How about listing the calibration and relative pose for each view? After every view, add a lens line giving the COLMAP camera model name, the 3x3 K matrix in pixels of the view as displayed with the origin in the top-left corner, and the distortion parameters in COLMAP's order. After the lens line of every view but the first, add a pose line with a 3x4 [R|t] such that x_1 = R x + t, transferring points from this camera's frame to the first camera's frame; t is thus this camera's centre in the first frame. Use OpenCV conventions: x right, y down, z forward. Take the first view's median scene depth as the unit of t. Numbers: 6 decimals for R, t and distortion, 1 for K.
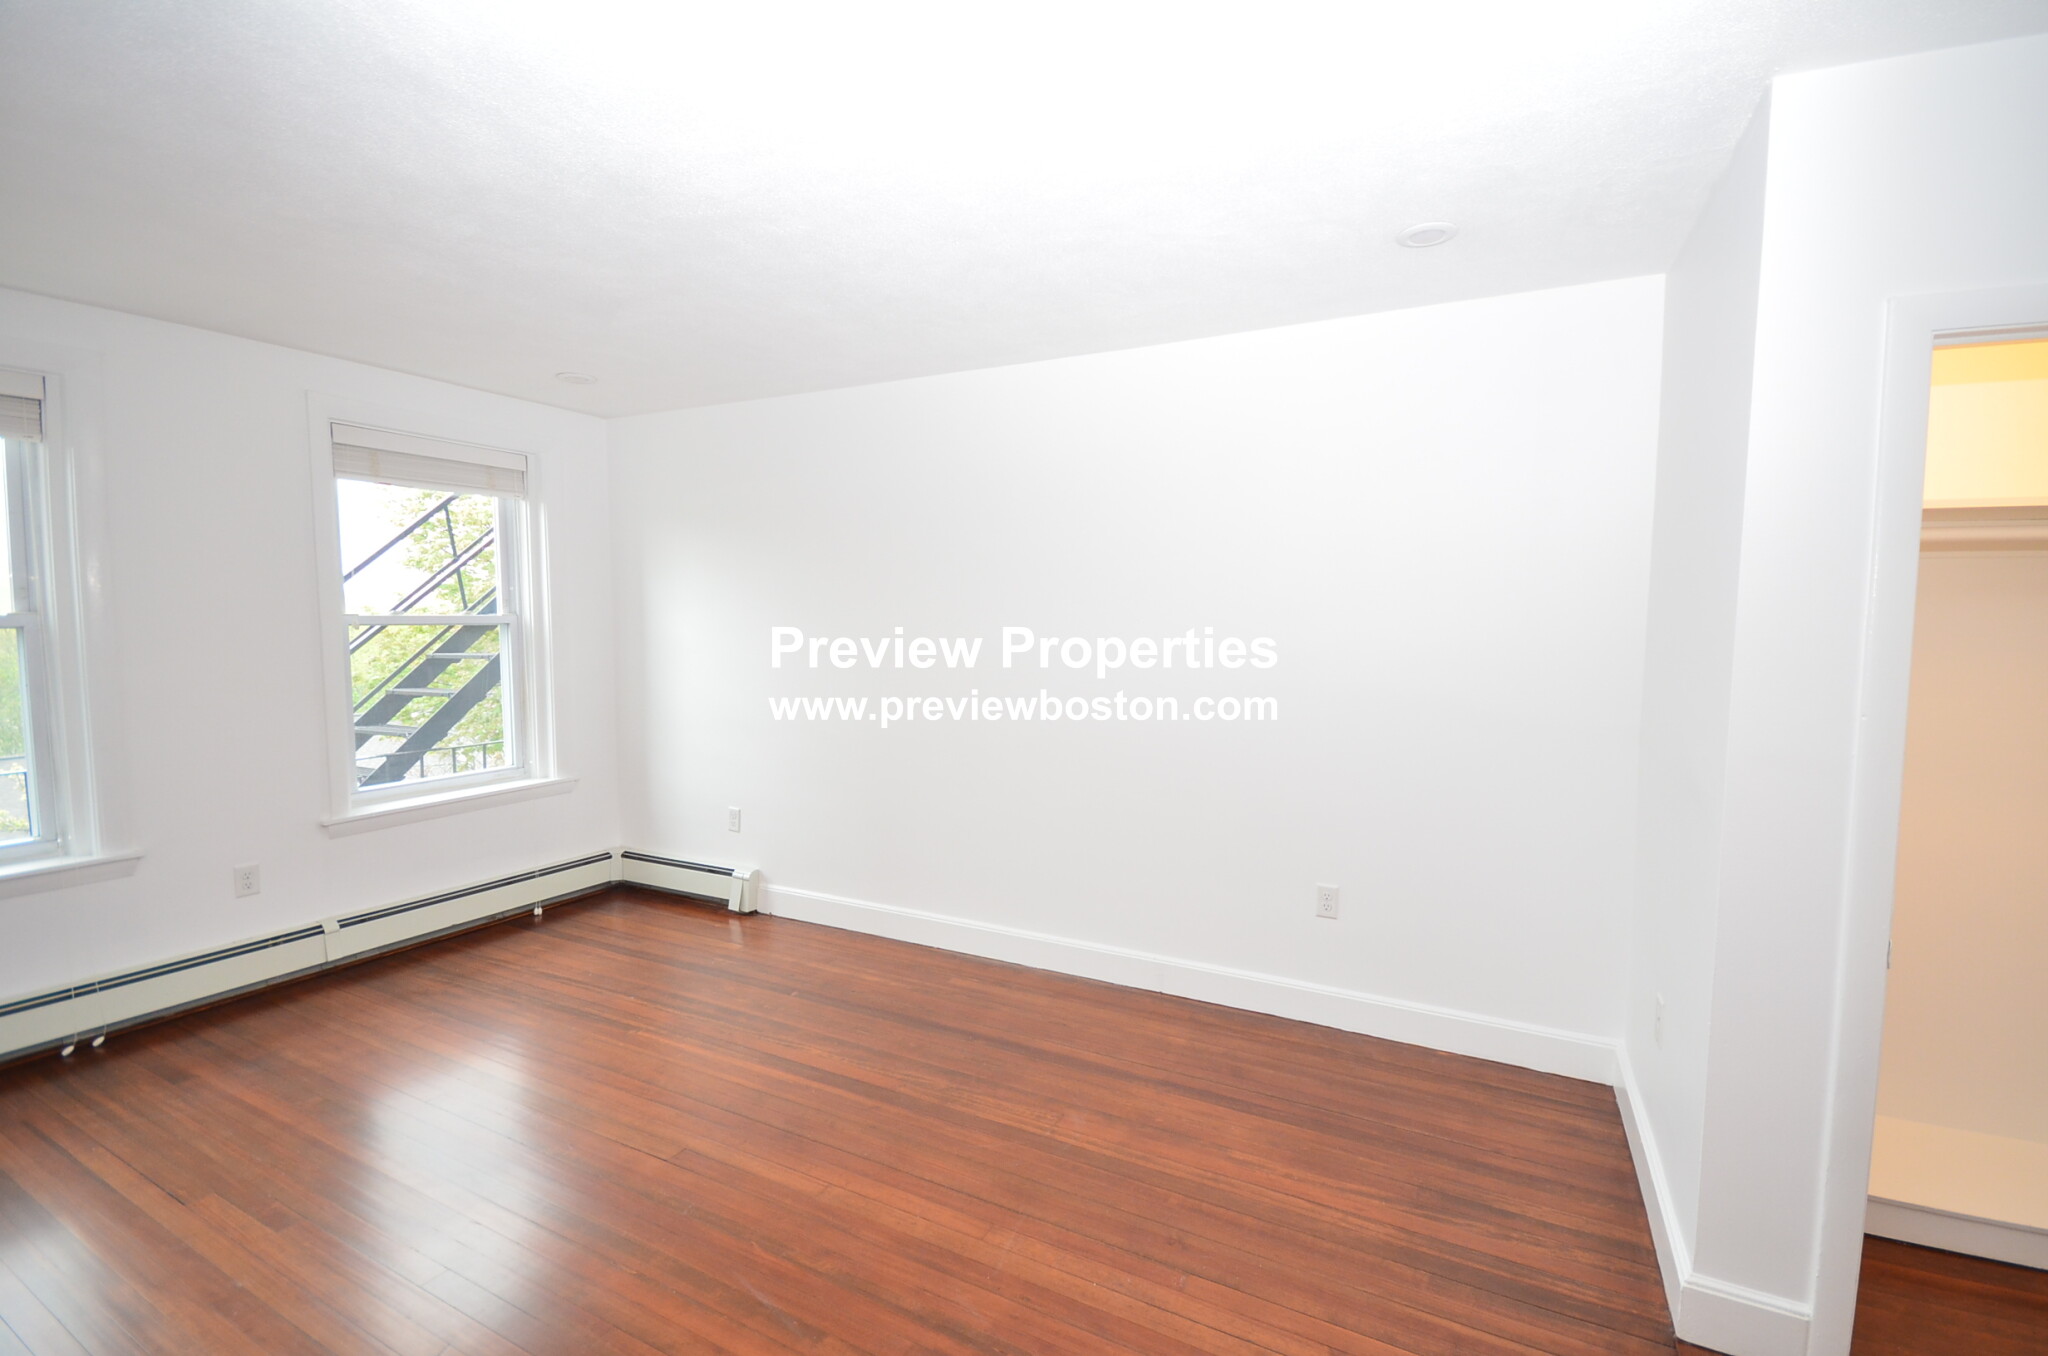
lens RADIAL K [[890.5, 0, 1047.5], [0, 890.5, 684.8], [0, 0, 1]] dist [0.011264, -0.014450]
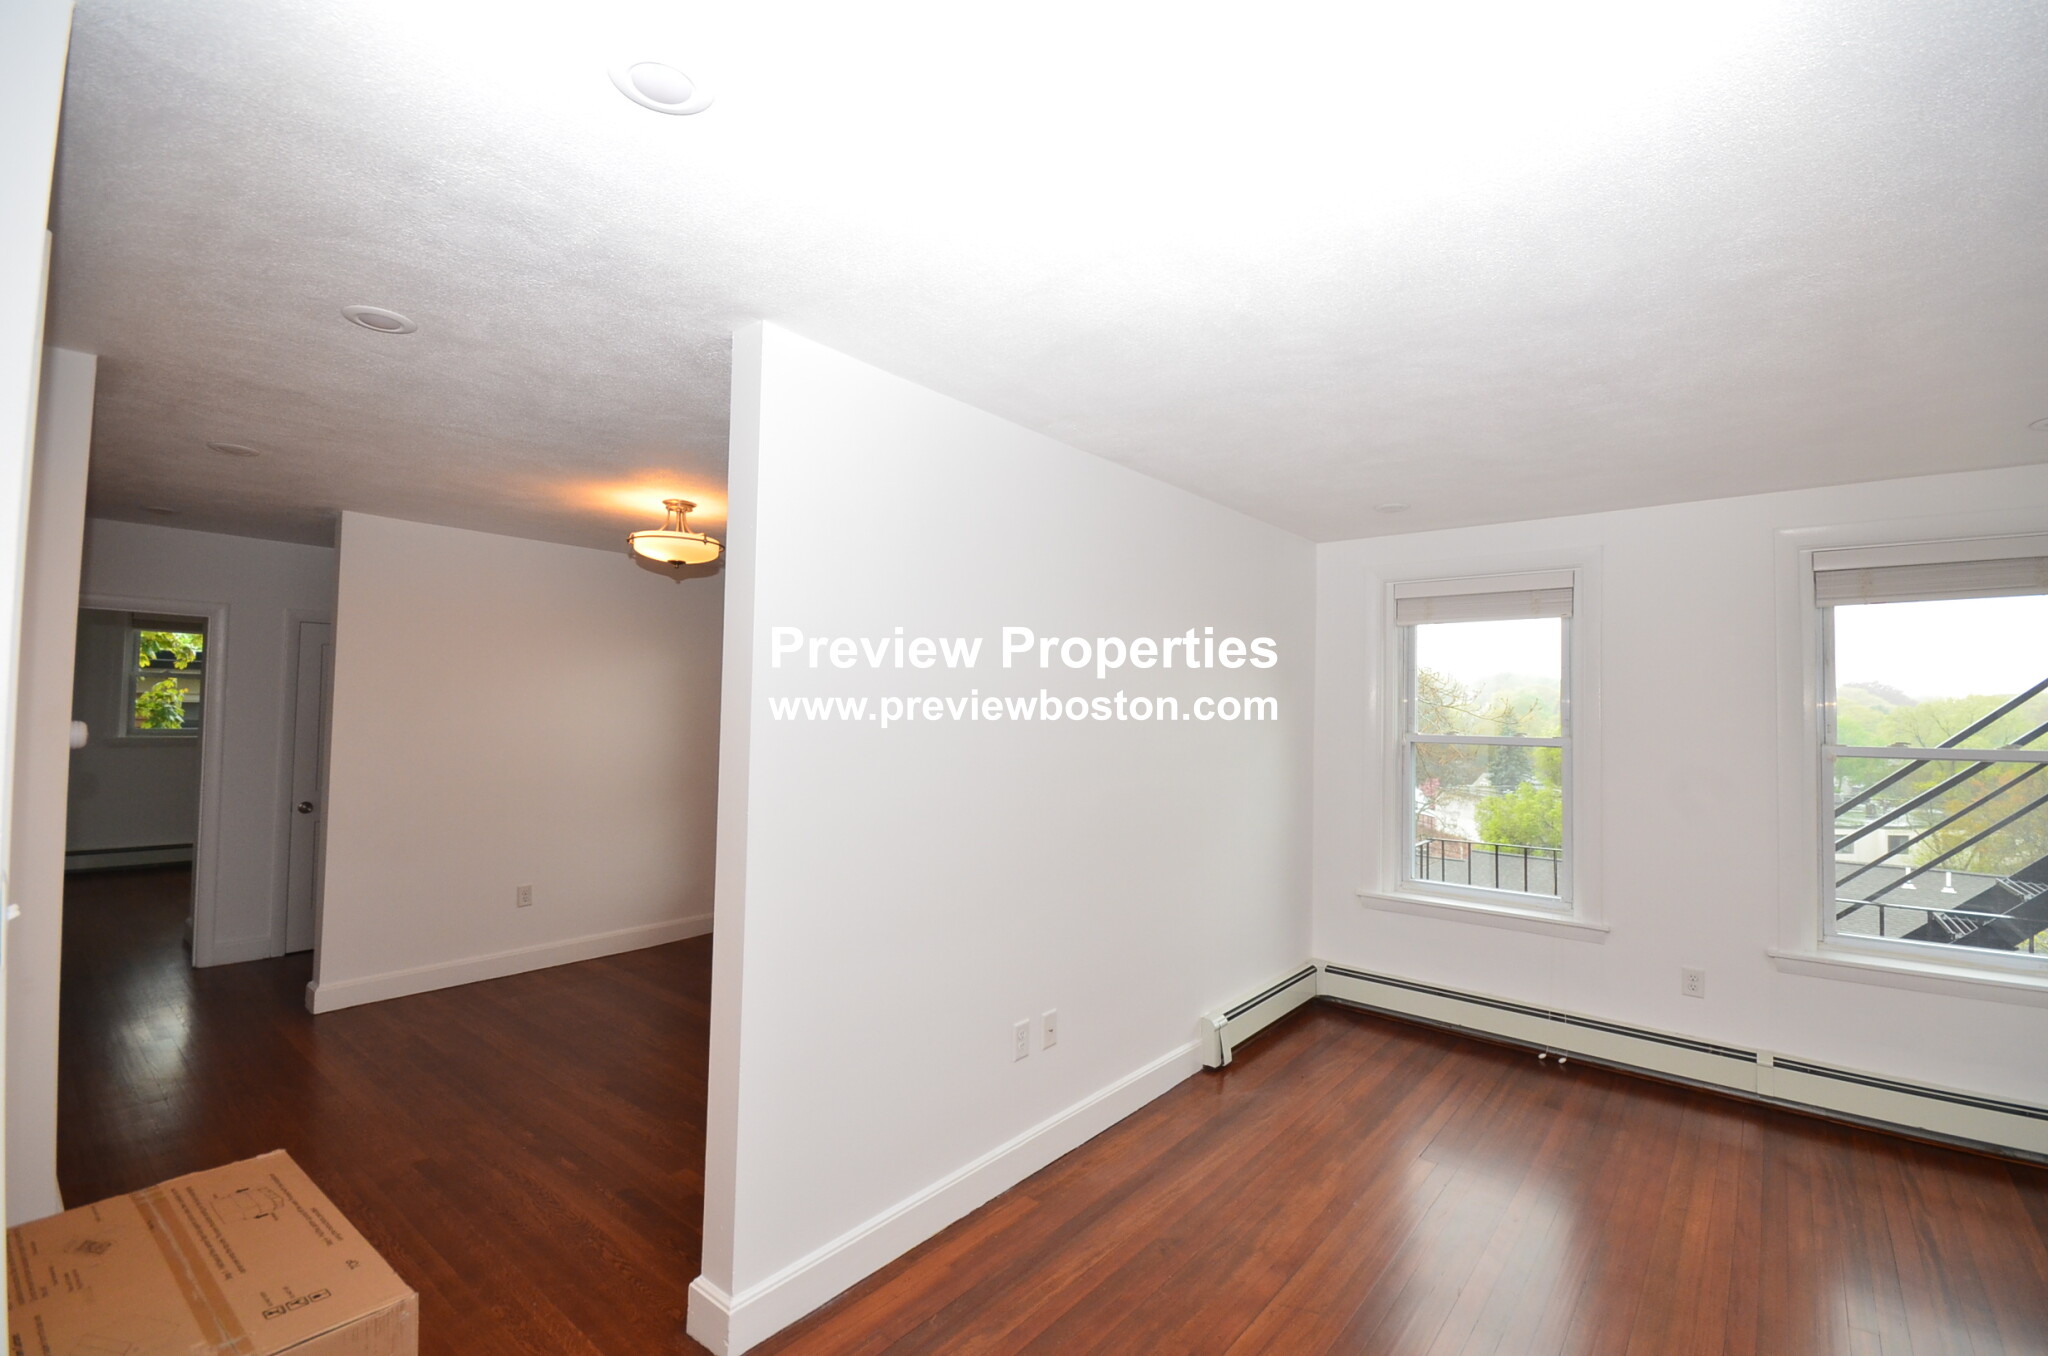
lens RADIAL K [[881.9, 0, 1037.2], [0, 881.9, 682.5], [0, 0, 1]] dist [-0.002089, -0.009141]
pose [[-0.237696, -0.048561, -0.970125, 0.373820], [-0.096000, 0.995034, -0.026286, -0.044440], [0.966584, 0.086884, -0.241178, 0.454618]]
